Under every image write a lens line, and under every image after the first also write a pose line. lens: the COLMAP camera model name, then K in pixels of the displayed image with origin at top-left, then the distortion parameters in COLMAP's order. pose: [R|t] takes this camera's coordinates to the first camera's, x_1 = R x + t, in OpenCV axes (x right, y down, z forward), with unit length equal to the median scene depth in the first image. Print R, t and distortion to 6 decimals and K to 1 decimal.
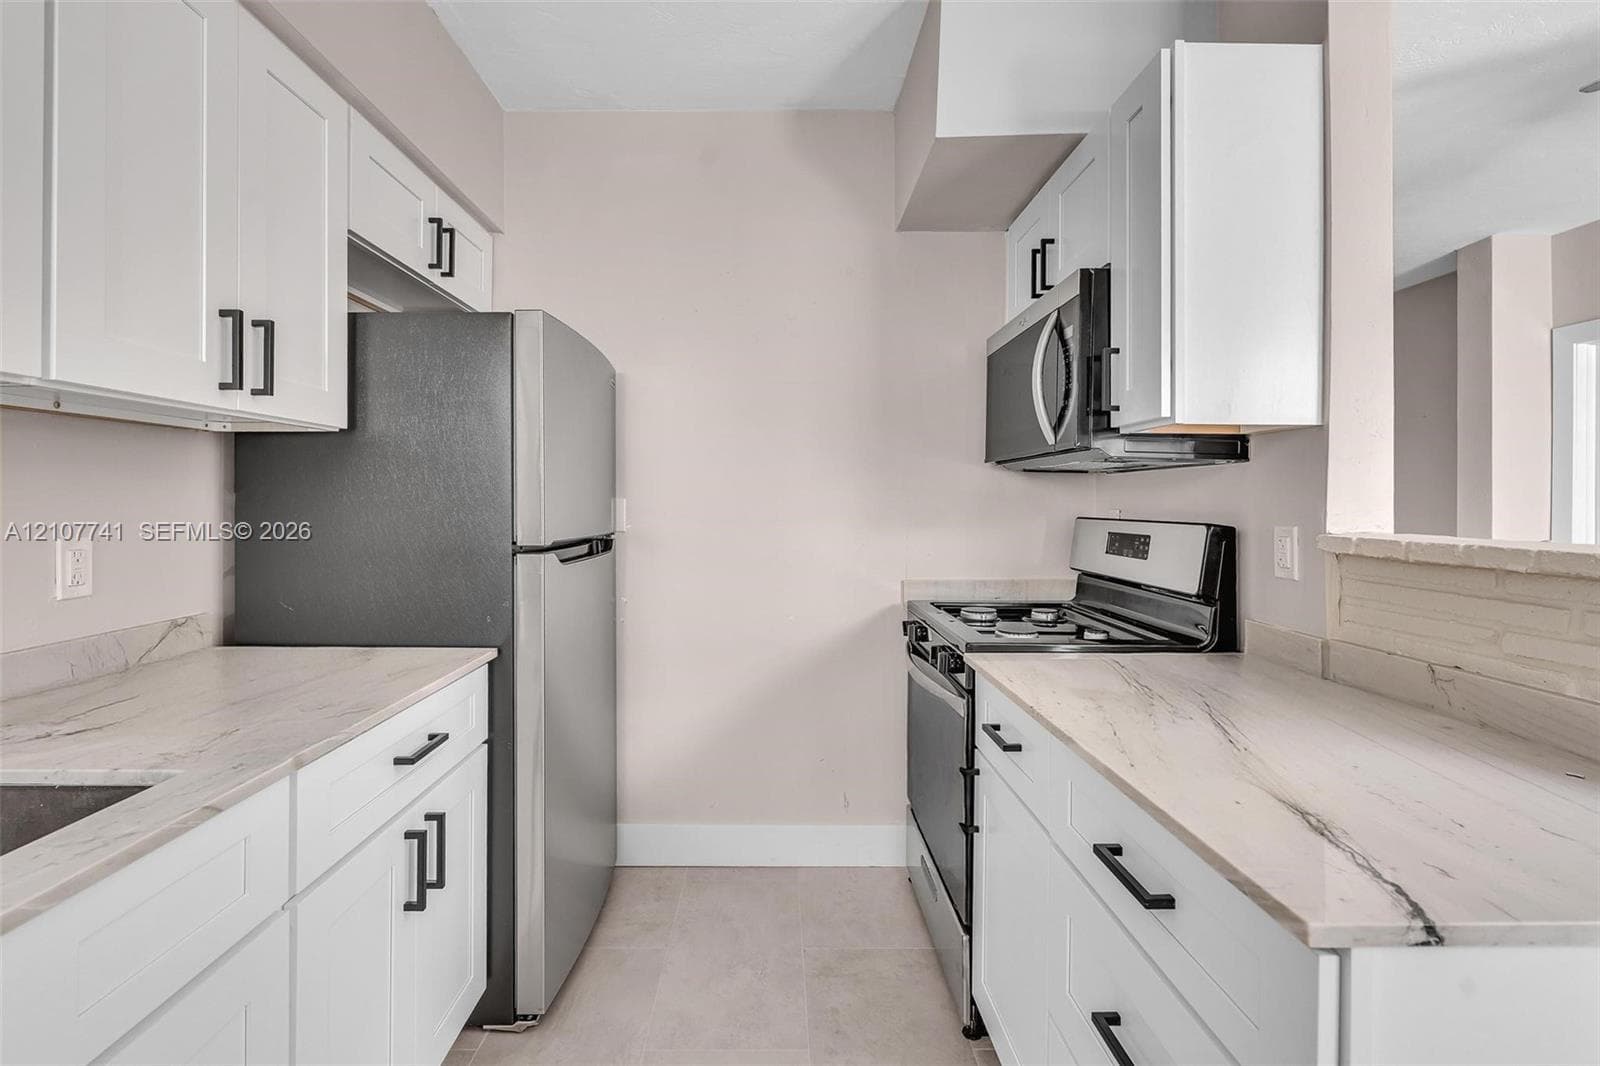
lens RADIAL K [[730.6, 0, 792.2], [0, 730.6, 509.4], [0, 0, 1]] dist [-0.004158, -0.000034]
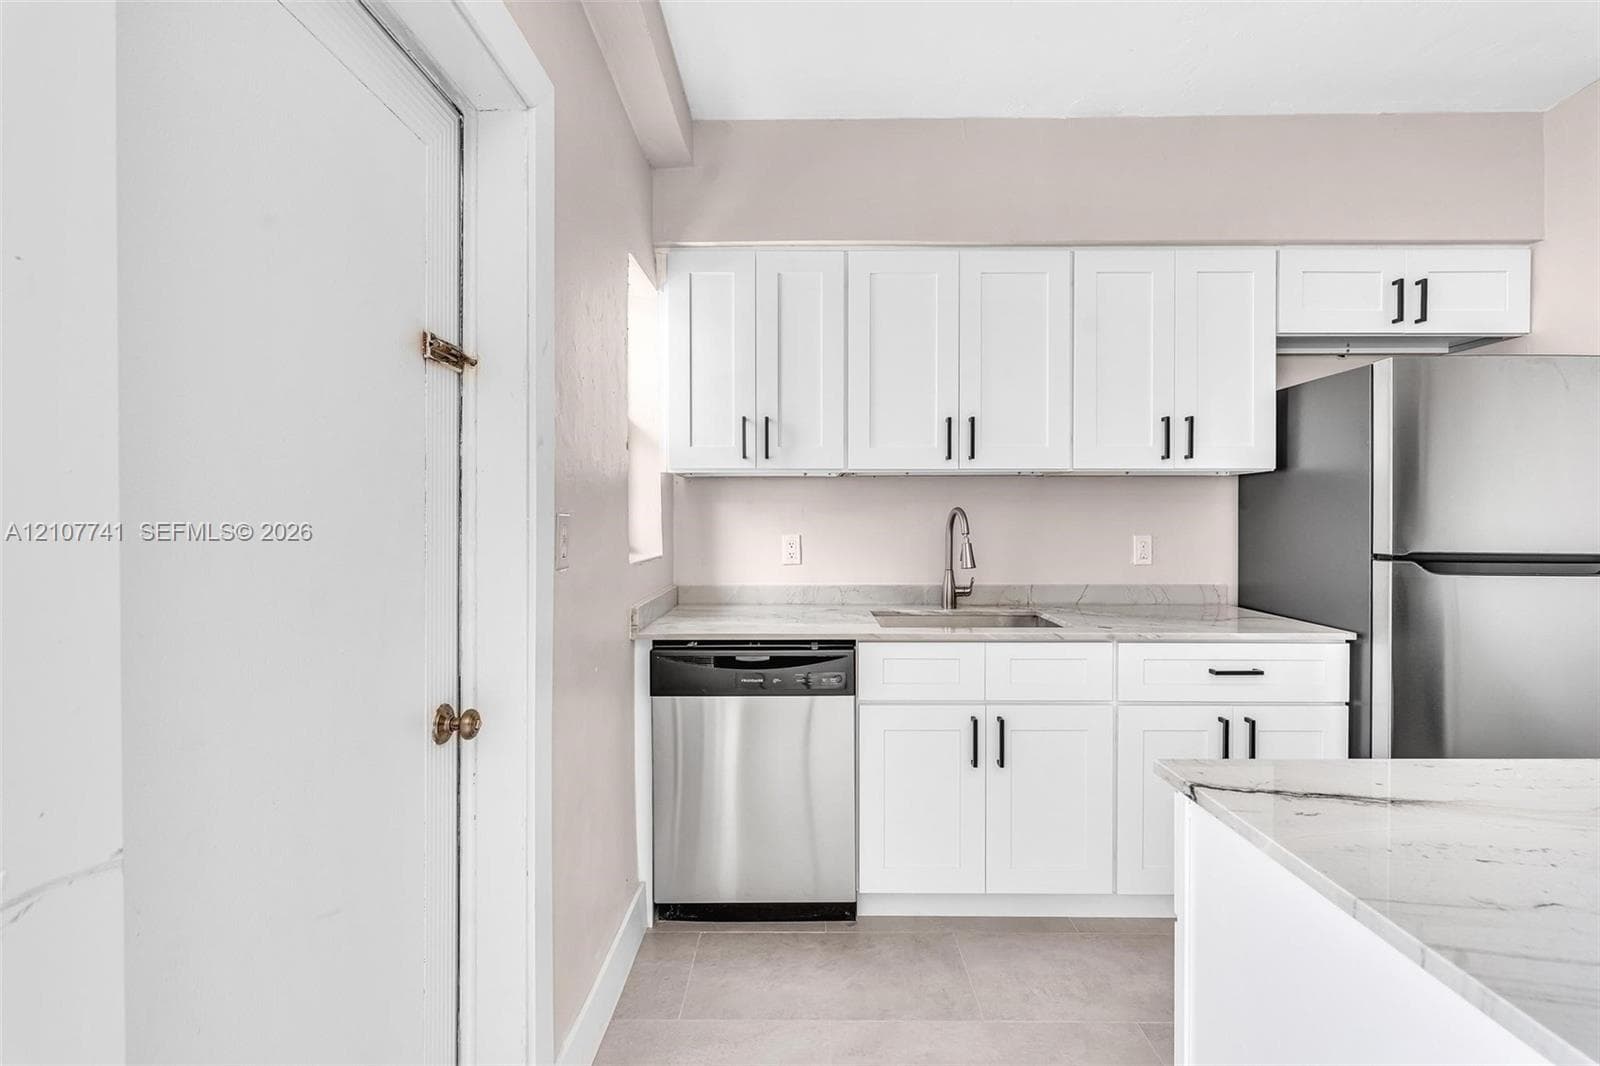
lens RADIAL K [[715.3, 0, 800.0], [0, 715.3, 533.0], [0, 0, 1]] dist [-0.003021, 0.000099]
pose [[-0.033189, 0.016913, -0.999306, 0.819748], [-0.008677, 0.999814, 0.017210, 0.003165], [0.999411, 0.009242, -0.033036, 0.069000]]
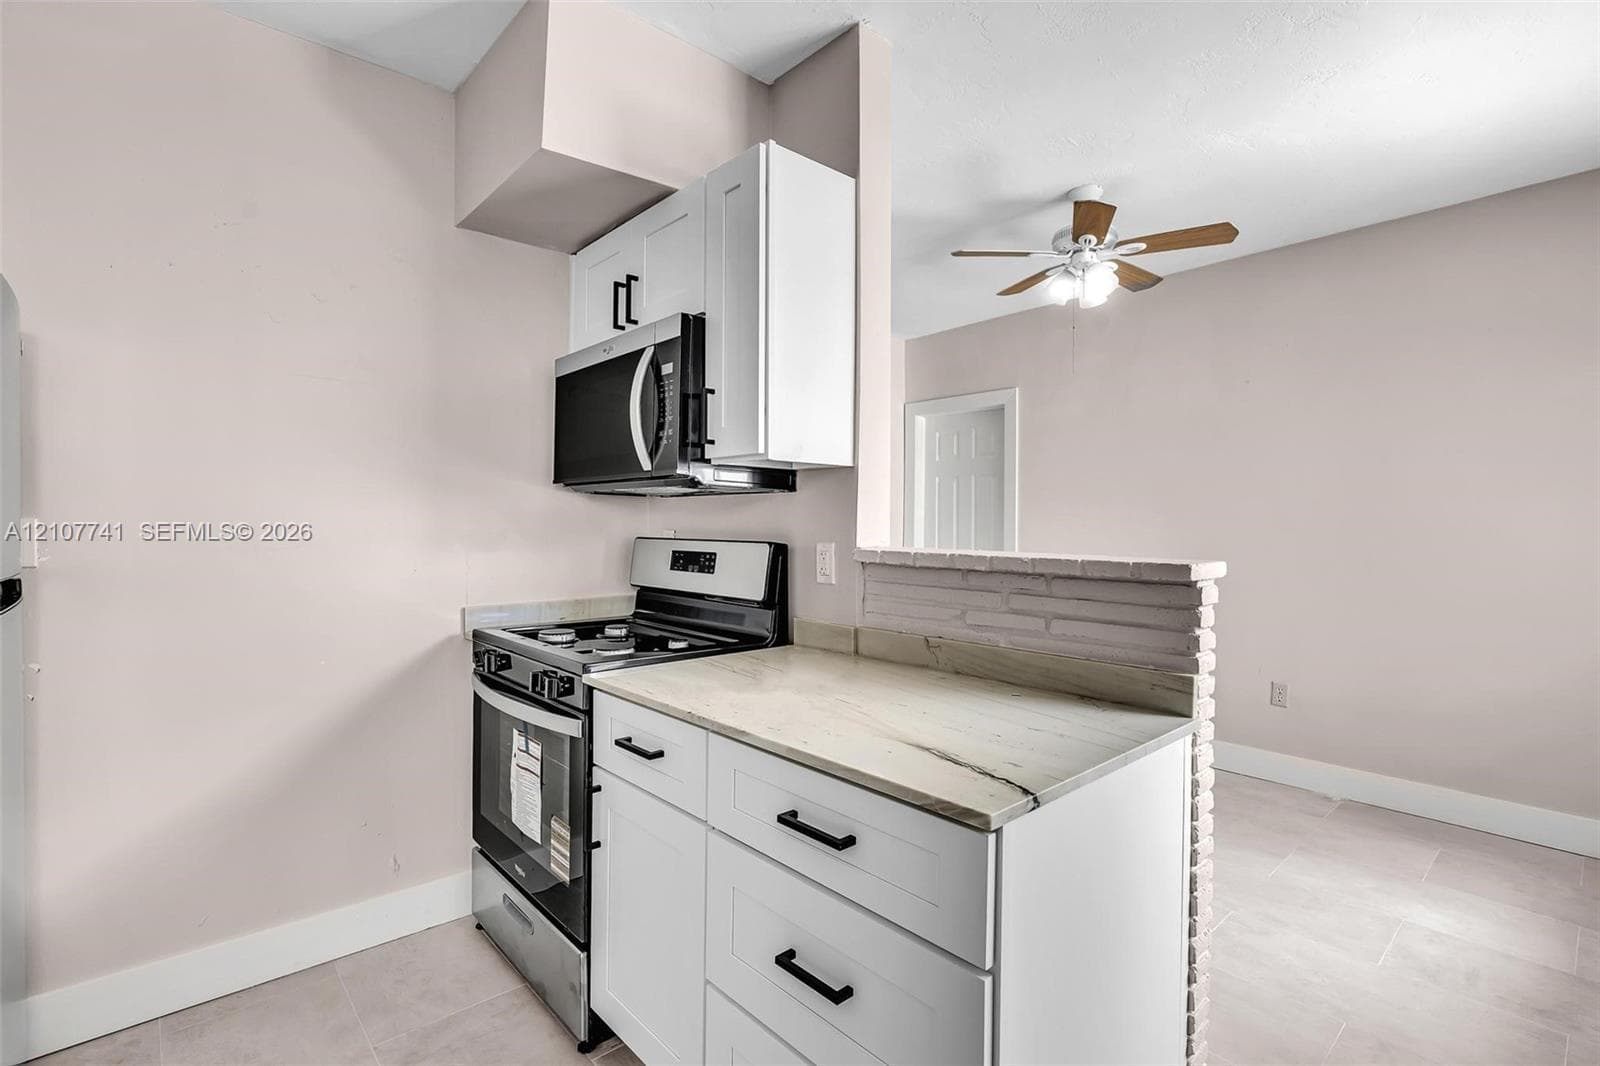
lens RADIAL K [[726.9, 0, 794.2], [0, 726.9, 536.6], [0, 0, 1]] dist [-0.004685, 0.001158]
pose [[0.765046, -0.012644, 0.643852, -0.179092], [0.004979, 0.999893, 0.013719, -0.005576], [-0.643957, -0.007290, 0.765027, 0.045487]]
